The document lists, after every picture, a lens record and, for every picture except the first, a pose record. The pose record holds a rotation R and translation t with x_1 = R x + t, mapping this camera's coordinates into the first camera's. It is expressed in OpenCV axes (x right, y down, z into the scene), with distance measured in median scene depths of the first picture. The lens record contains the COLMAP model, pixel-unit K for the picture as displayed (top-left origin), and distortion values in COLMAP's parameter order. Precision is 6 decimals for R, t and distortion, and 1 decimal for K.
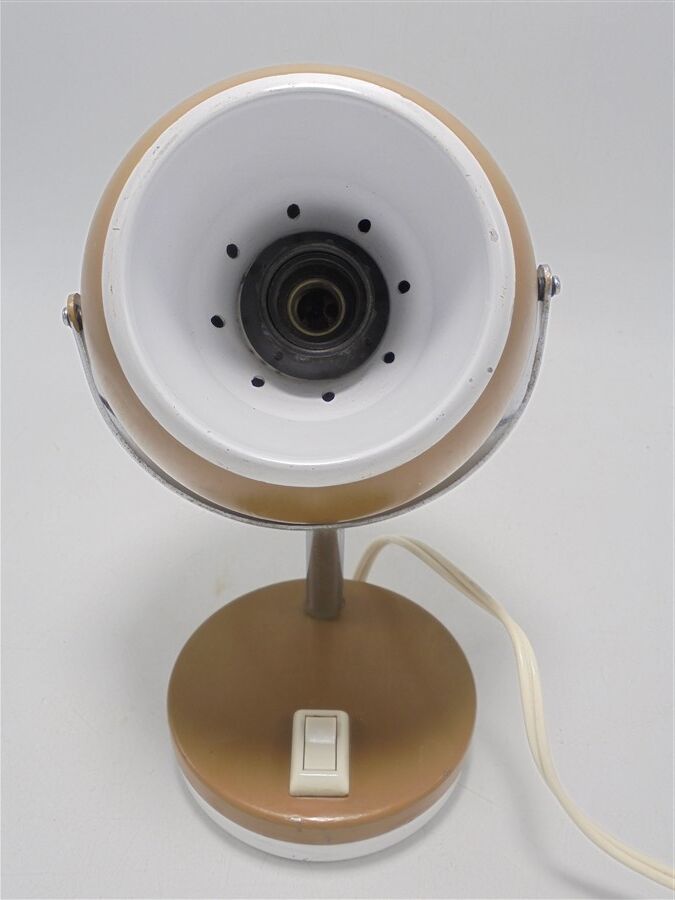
lens RADIAL K [[837.4, 0, 337.5], [0, 837.4, 450.0], [0, 0, 1]] dist [0.000618, -0.003753]
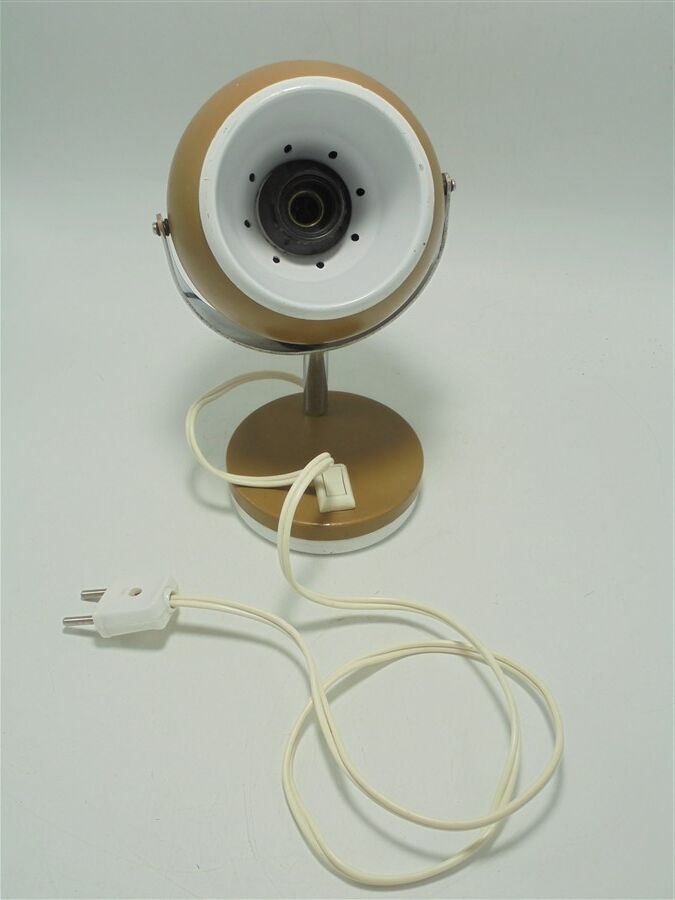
lens RADIAL K [[877.0, 0, 341.3], [0, 877.0, 439.4], [0, 0, 1]] dist [-0.077079, 0.004116]
pose [[0.986586, -0.107467, 0.122877, -0.211346], [0.088761, 0.984890, 0.148705, 0.018348], [-0.137001, -0.135804, 0.981218, -0.683439]]
